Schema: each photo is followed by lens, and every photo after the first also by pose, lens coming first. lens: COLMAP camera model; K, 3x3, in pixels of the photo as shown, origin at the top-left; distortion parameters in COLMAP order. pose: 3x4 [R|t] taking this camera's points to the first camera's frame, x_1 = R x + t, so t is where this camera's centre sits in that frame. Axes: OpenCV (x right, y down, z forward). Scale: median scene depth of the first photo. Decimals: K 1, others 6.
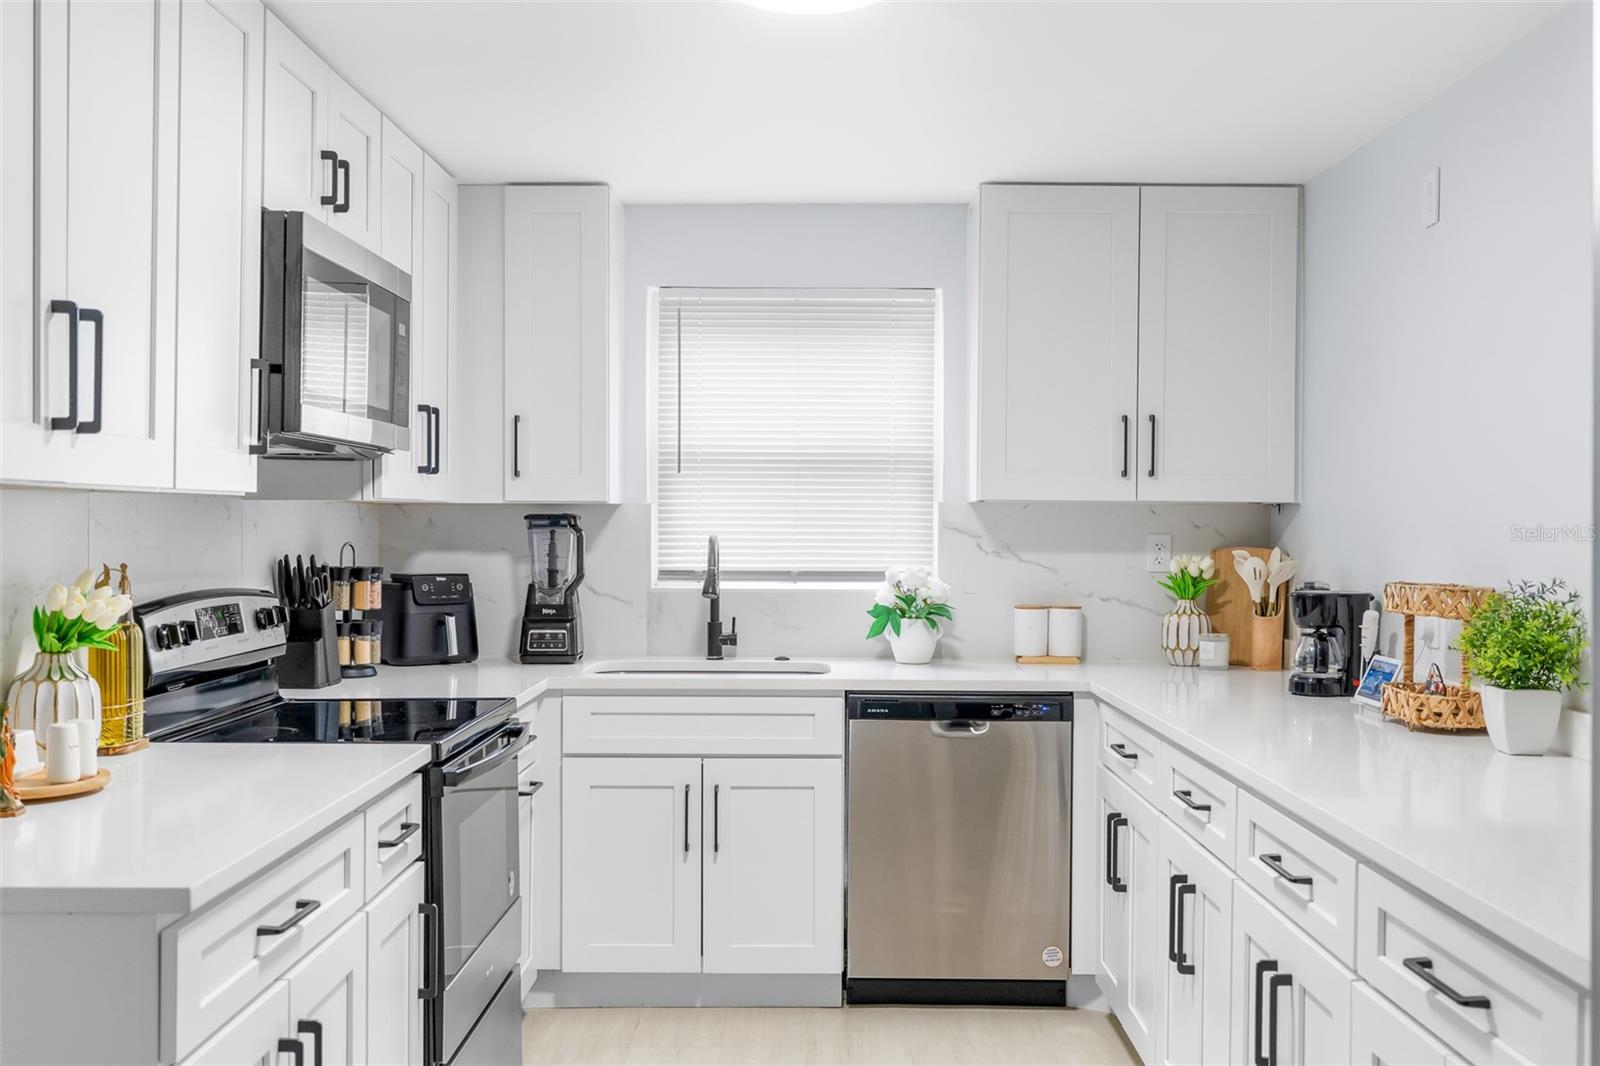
lens RADIAL K [[1572.6, 0, 800.8], [0, 1572.6, 531.5], [0, 0, 1]] dist [-0.010072, 0.000000]
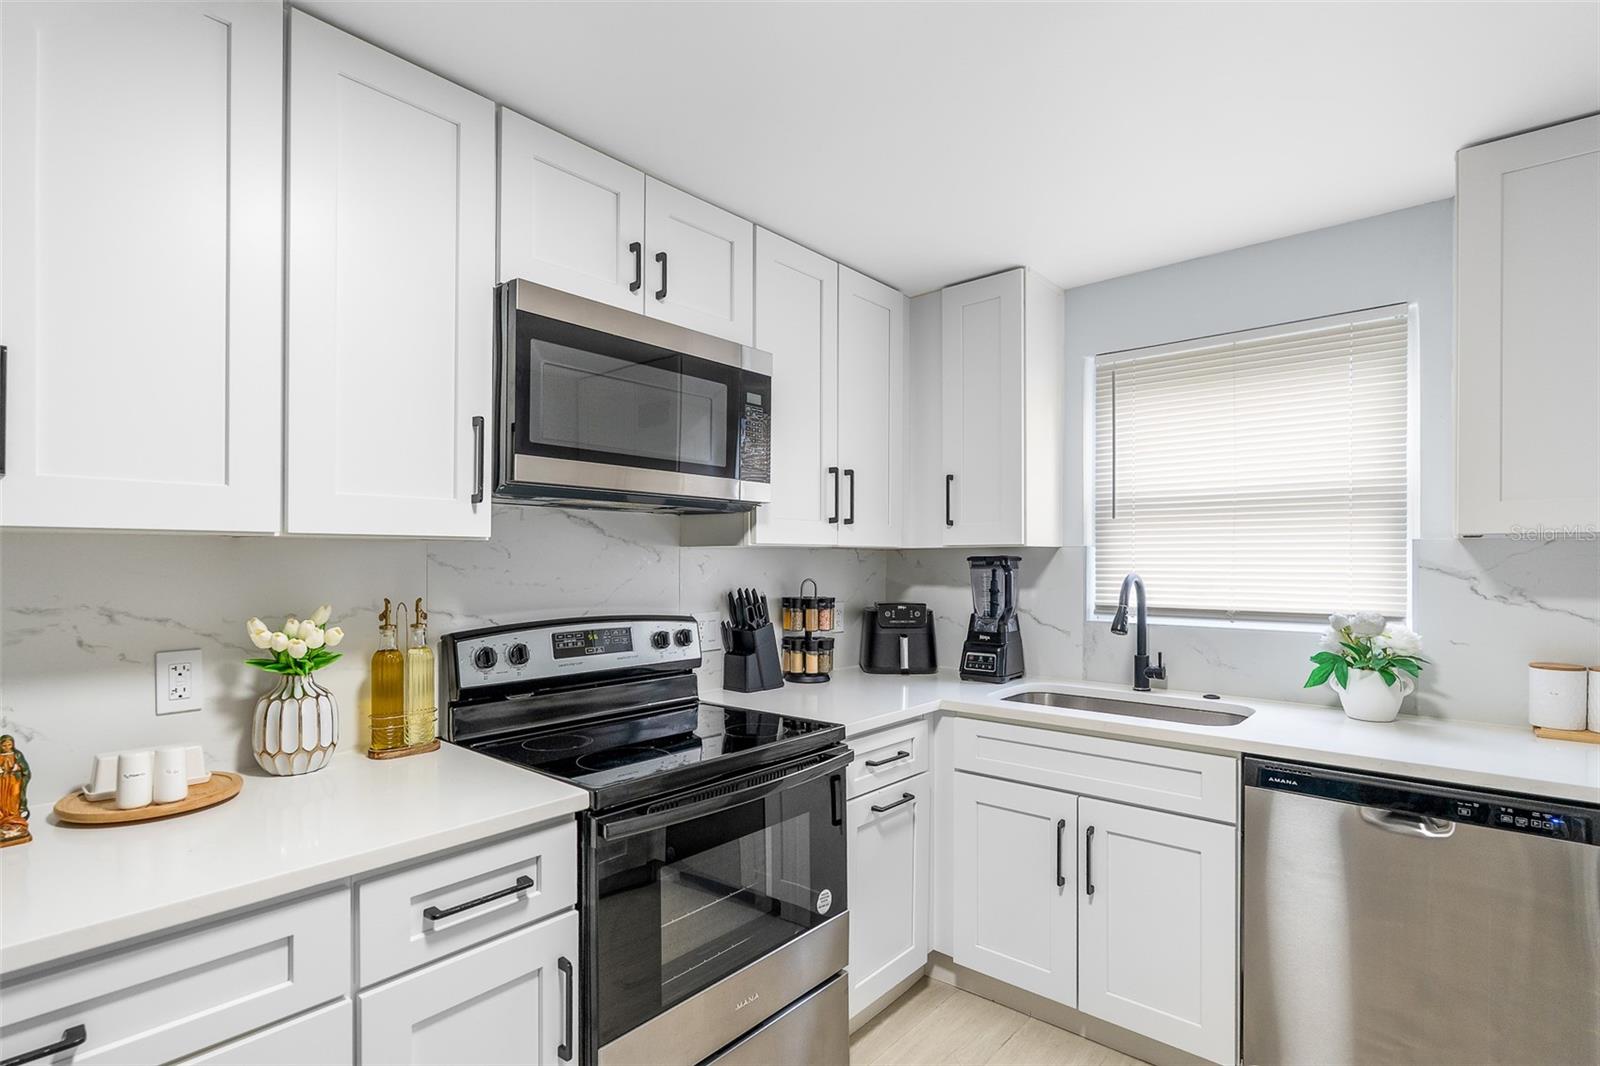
lens RADIAL K [[772.2, 0, 778.4], [0, 772.2, 560.3], [0, 0, 1]] dist [-0.001438, -0.000216]
pose [[0.755011, -0.005623, -0.655688, 0.106720], [-0.000985, 0.999952, -0.009708, -0.002151], [0.655711, 0.007976, 0.754970, 0.450196]]
